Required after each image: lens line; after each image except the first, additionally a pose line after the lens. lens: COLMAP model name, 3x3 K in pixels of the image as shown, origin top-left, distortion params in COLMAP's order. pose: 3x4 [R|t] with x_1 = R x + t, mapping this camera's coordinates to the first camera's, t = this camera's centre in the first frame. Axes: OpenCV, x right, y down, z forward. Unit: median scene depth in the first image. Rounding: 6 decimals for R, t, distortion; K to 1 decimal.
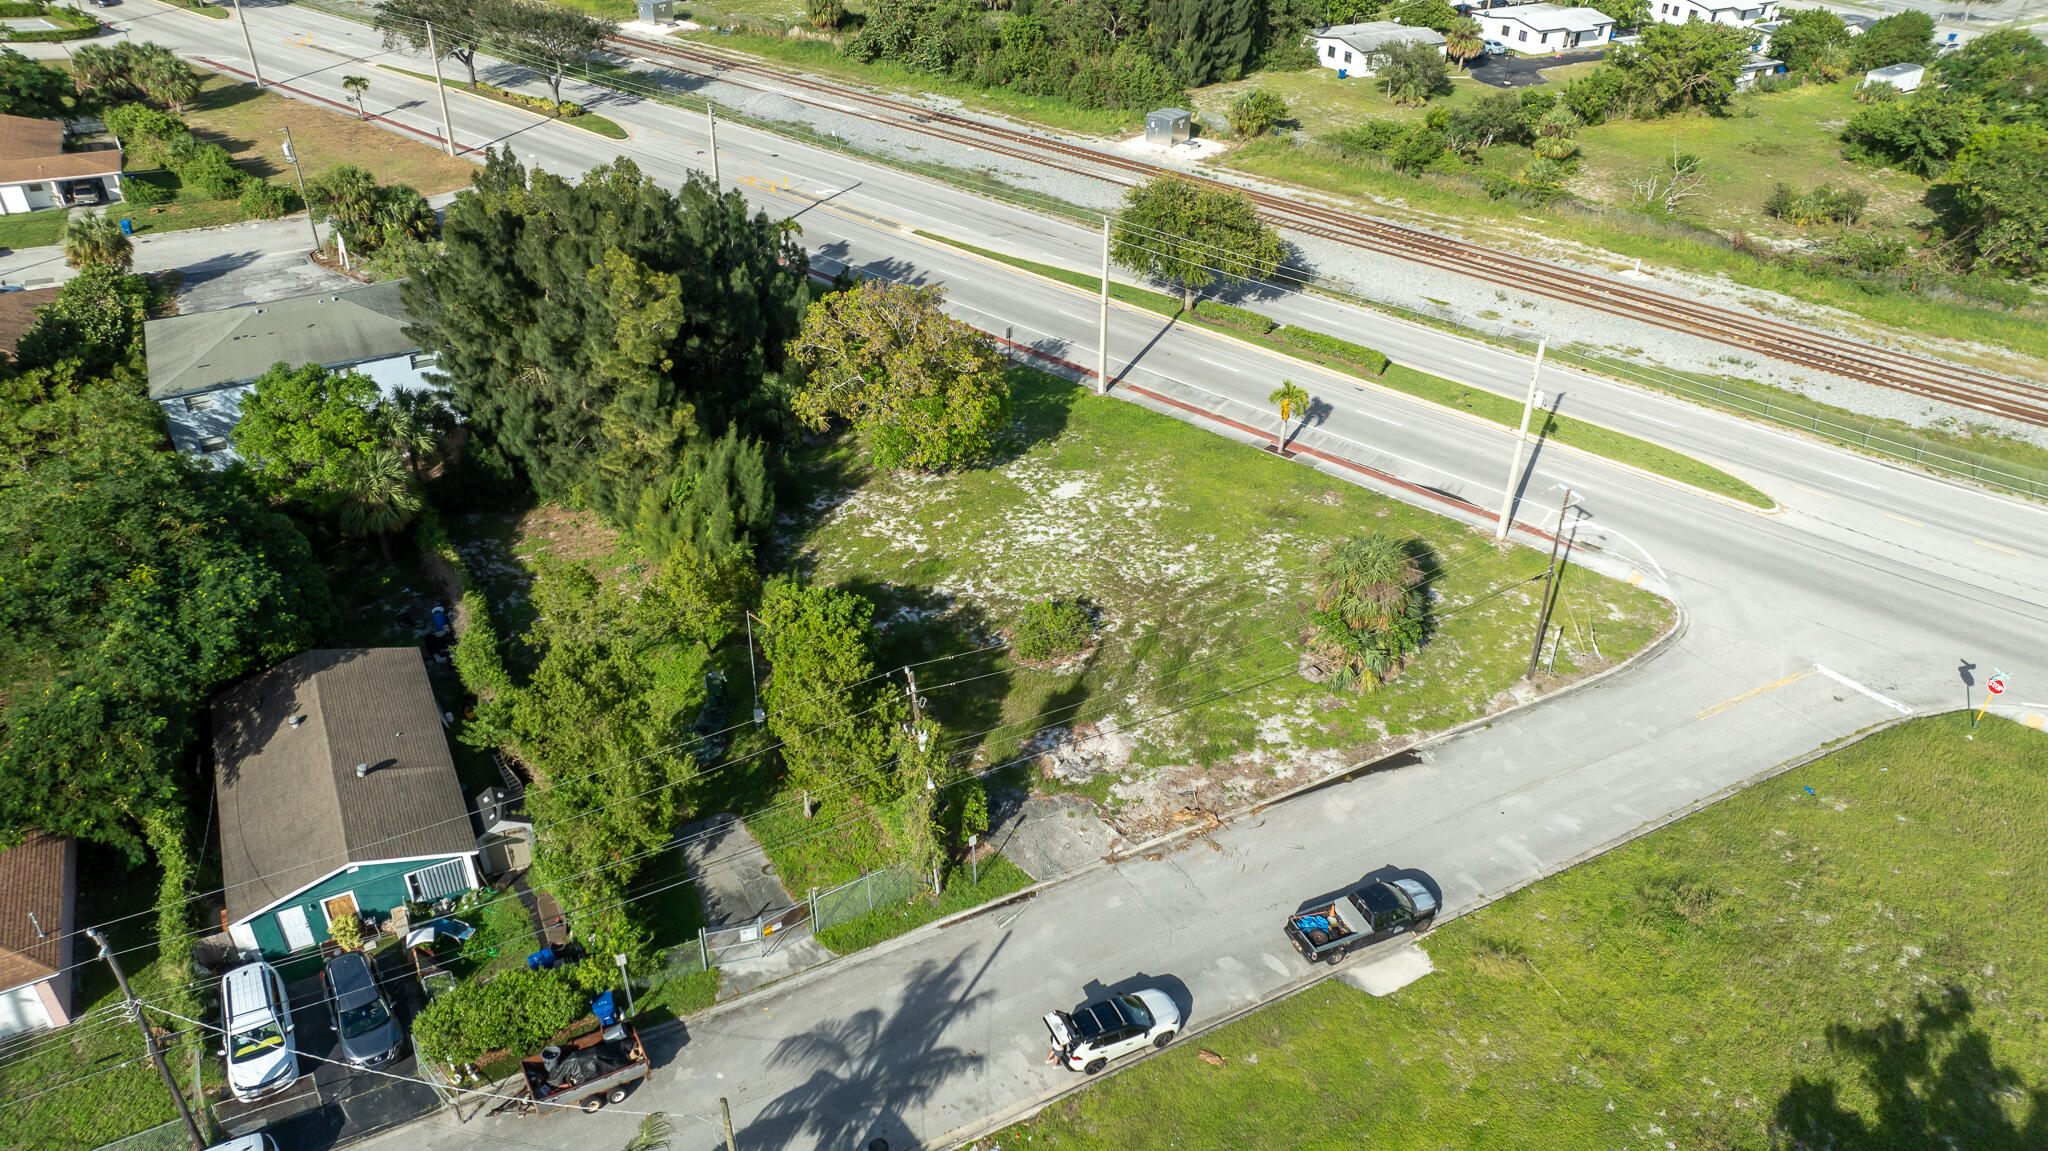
lens RADIAL K [[1449.7, 0, 1028.9], [0, 1449.7, 561.9], [0, 0, 1]] dist [-0.036236, 0.030183]
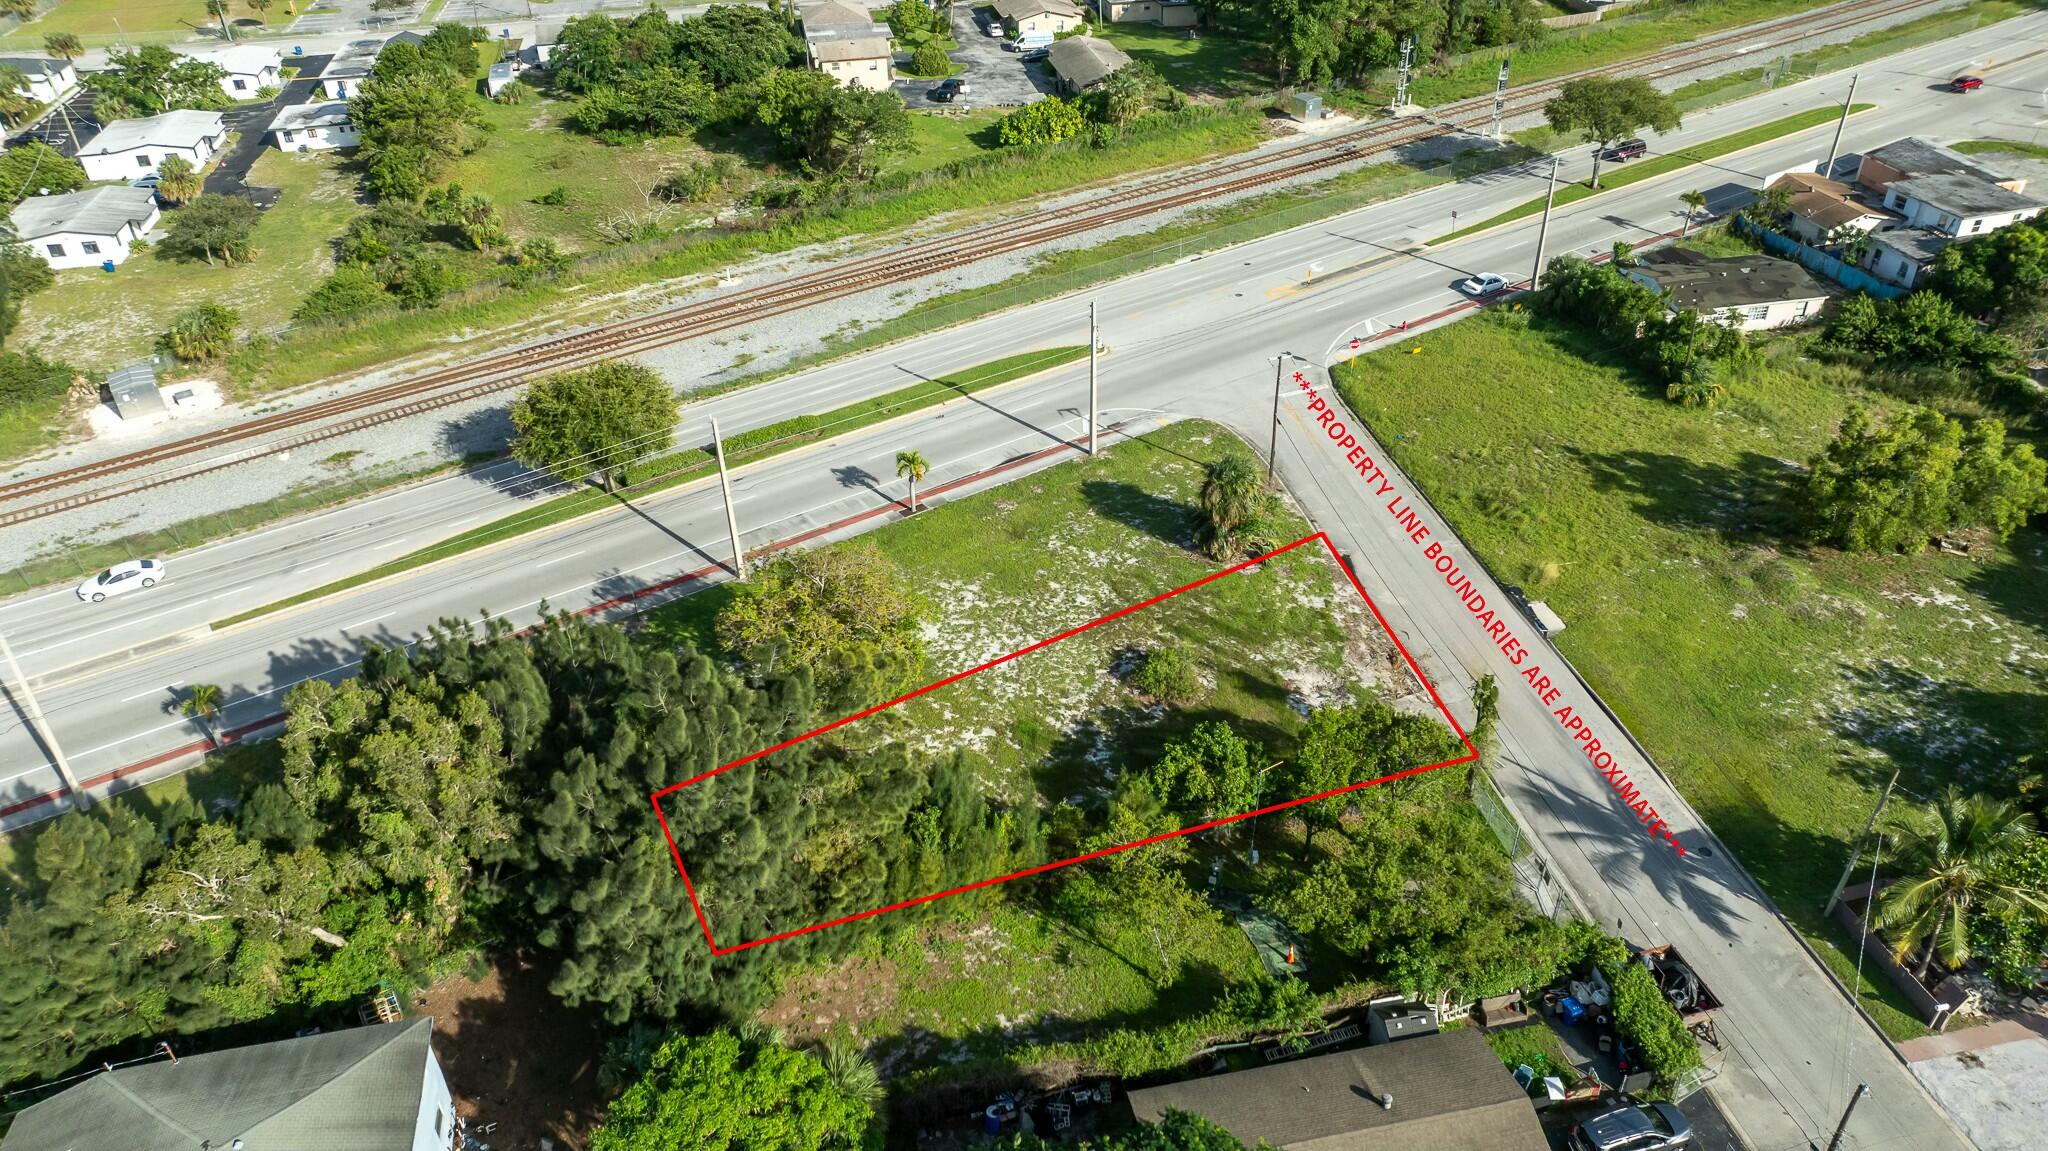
lens RADIAL K [[1449.7, 0, 1028.9], [0, 1449.7, 561.9], [0, 0, 1]] dist [-0.036236, 0.030183]
pose [[0.285373, -0.548734, 0.785782, -0.658067], [0.532767, 0.772355, 0.345872, -0.361028], [-0.796694, 0.319936, 0.512757, 0.344371]]
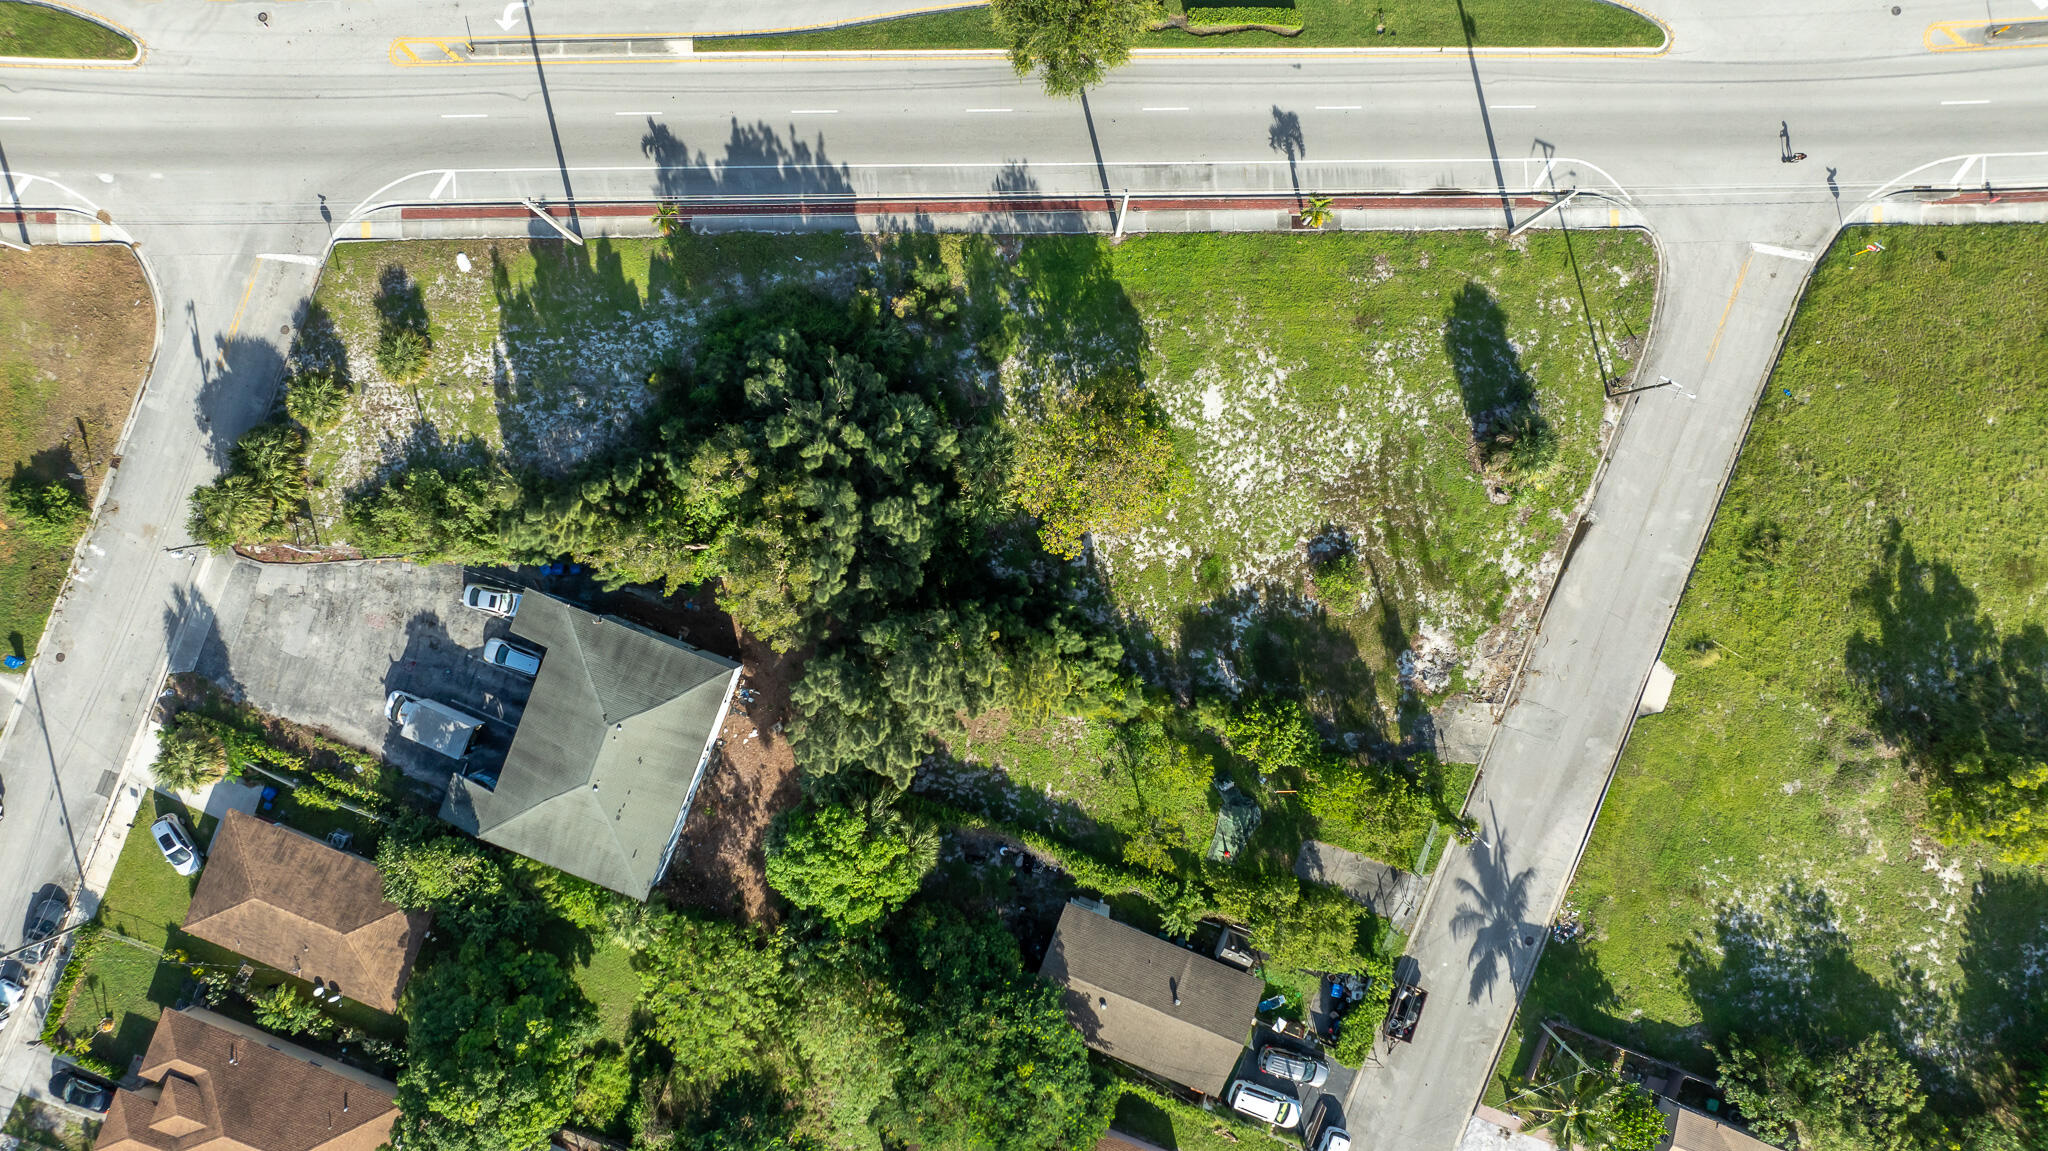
lens RADIAL K [[1477.4, 0, 1029.3], [0, 1477.4, 579.2], [0, 0, 1]] dist [-0.019997, 0.002889]
pose [[0.764623, -0.644059, -0.023250, -0.137675], [0.352243, 0.387426, 0.851954, -0.971301], [-0.539701, -0.659613, 0.523100, 0.301693]]
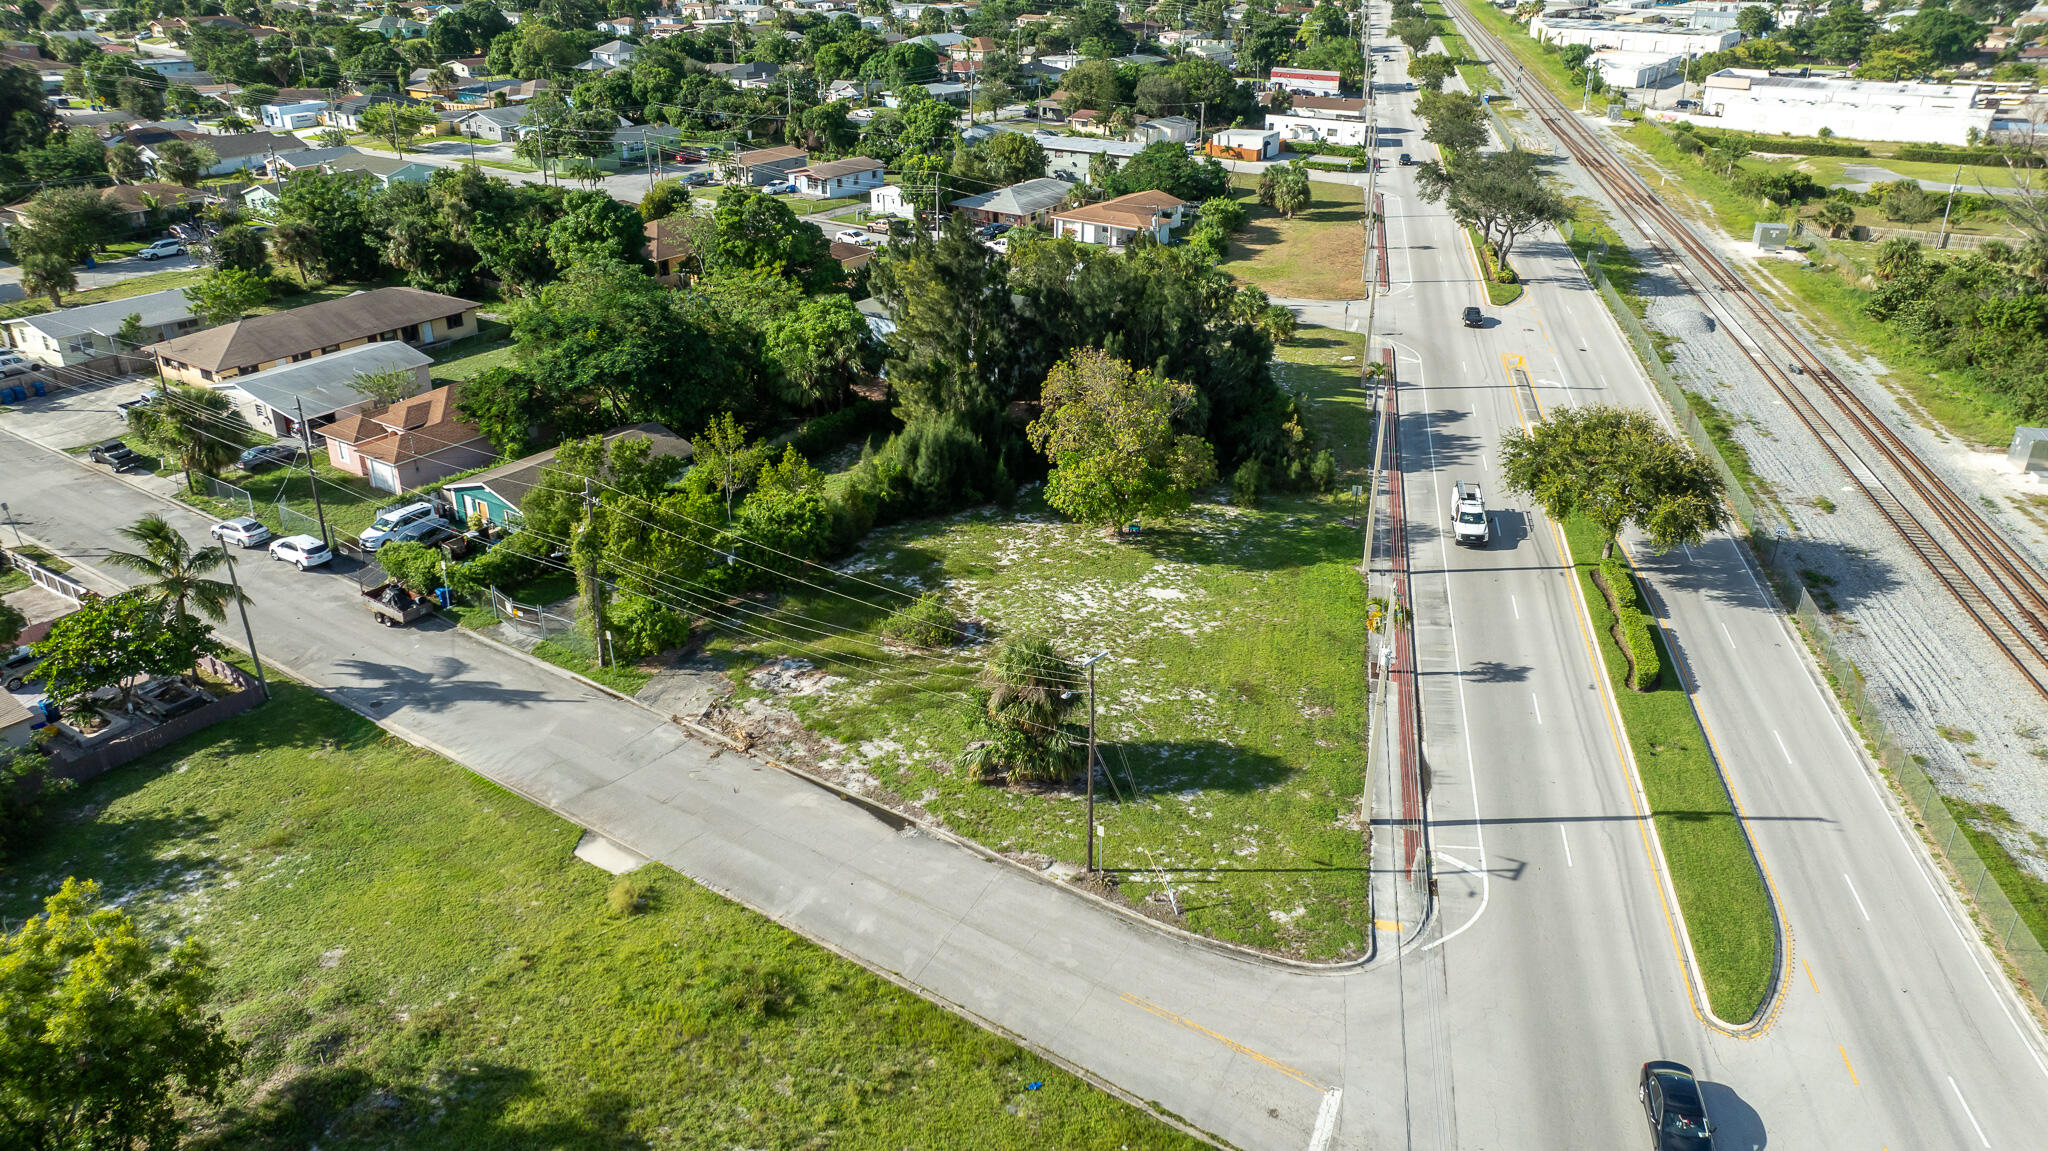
lens RADIAL K [[1425.1, 0, 1029.7], [0, 1425.1, 613.8], [0, 0, 1]] dist [-0.016555, -0.000472]
pose [[0.463640, 0.386575, -0.797244, 0.711077], [-0.475535, 0.867792, 0.144235, -0.122675], [0.747599, 0.312244, 0.586173, 0.294235]]
